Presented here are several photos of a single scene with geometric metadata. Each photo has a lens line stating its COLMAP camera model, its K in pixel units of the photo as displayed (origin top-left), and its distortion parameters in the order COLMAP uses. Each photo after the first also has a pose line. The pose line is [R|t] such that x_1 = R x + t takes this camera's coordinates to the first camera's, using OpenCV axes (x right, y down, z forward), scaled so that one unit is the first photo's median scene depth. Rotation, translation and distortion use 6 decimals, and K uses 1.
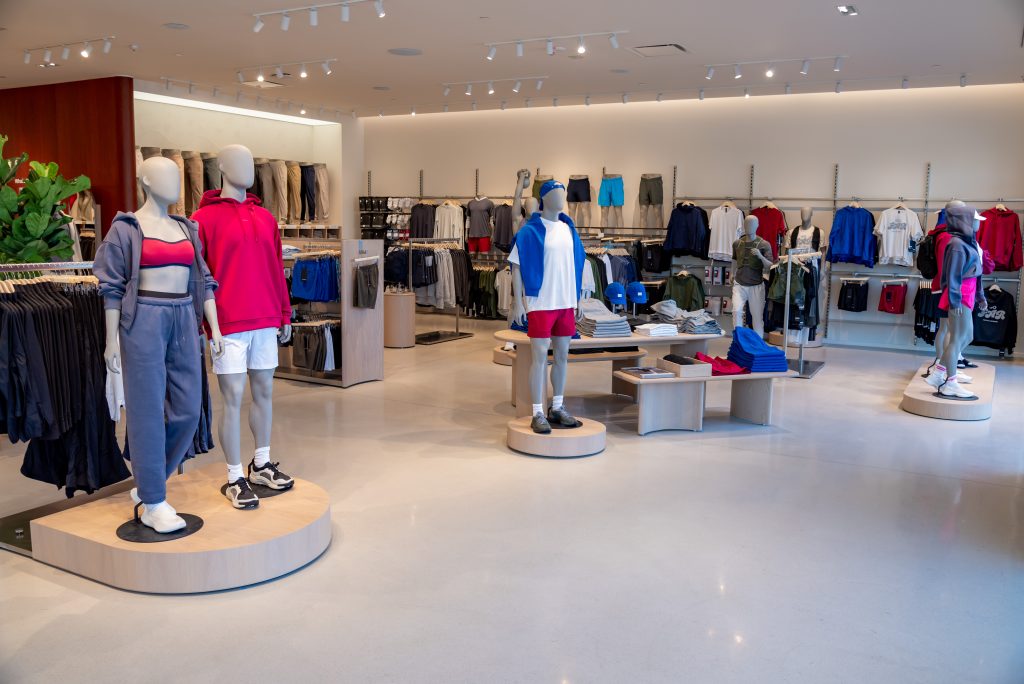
lens RADIAL K [[869.4, 0, 515.0], [0, 869.4, 338.1], [0, 0, 1]] dist [-0.070767, 0.048391]
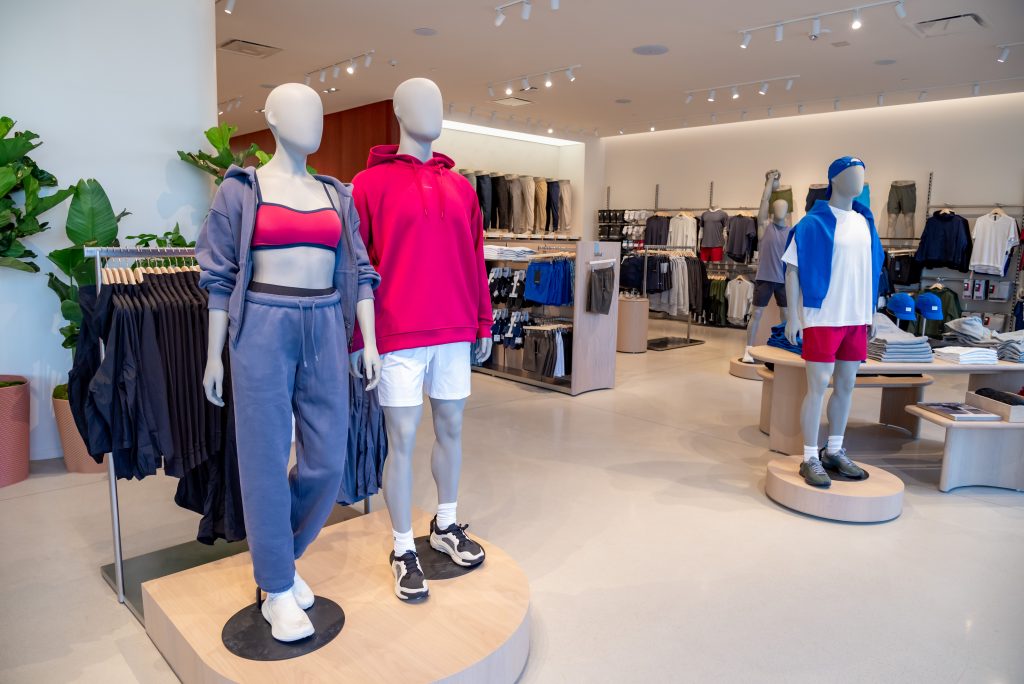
lens RADIAL K [[709.1, 0, 509.5], [0, 709.1, 346.1], [0, 0, 1]] dist [-0.020528, -0.024024]
pose [[0.955260, 0.046091, -0.292154, -0.042091], [-0.041740, 0.998905, 0.021110, -0.012852], [0.292807, -0.007971, 0.956138, 0.258797]]
